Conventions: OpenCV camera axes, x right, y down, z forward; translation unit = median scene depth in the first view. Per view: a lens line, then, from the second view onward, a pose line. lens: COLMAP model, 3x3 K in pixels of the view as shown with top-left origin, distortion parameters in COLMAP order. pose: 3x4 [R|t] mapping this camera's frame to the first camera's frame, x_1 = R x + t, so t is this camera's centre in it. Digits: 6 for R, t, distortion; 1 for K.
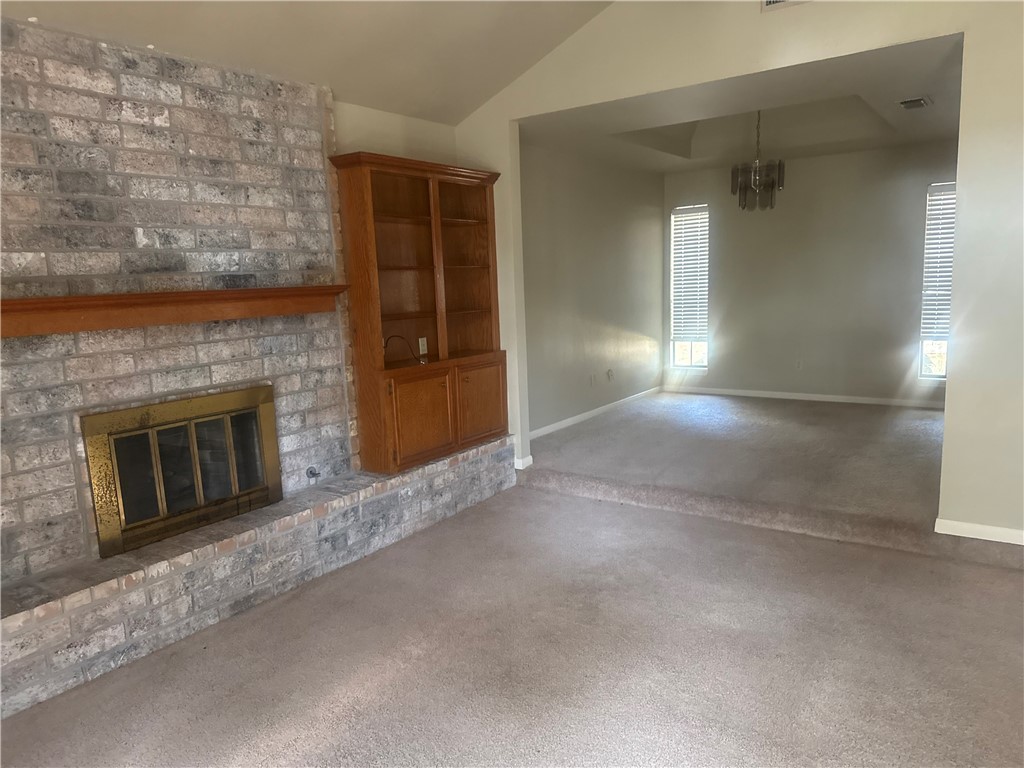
lens RADIAL K [[702.0, 0, 517.1], [0, 702.0, 384.9], [0, 0, 1]] dist [0.009797, -0.026348]
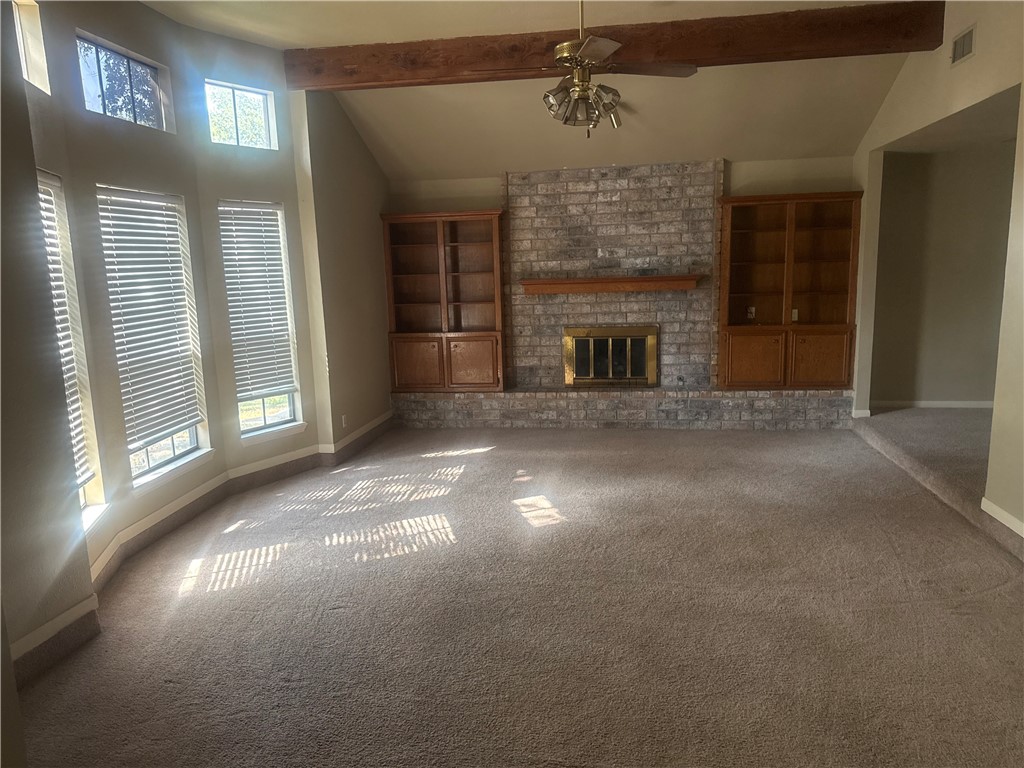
lens RADIAL K [[702.0, 0, 510.4], [0, 702.0, 385.5], [0, 0, 1]] dist [0.009797, -0.026348]
pose [[0.451141, 0.179488, -0.874217, 1.233654], [-0.118761, 0.982929, 0.140521, -0.066724], [0.884515, 0.040429, 0.464756, -0.251481]]
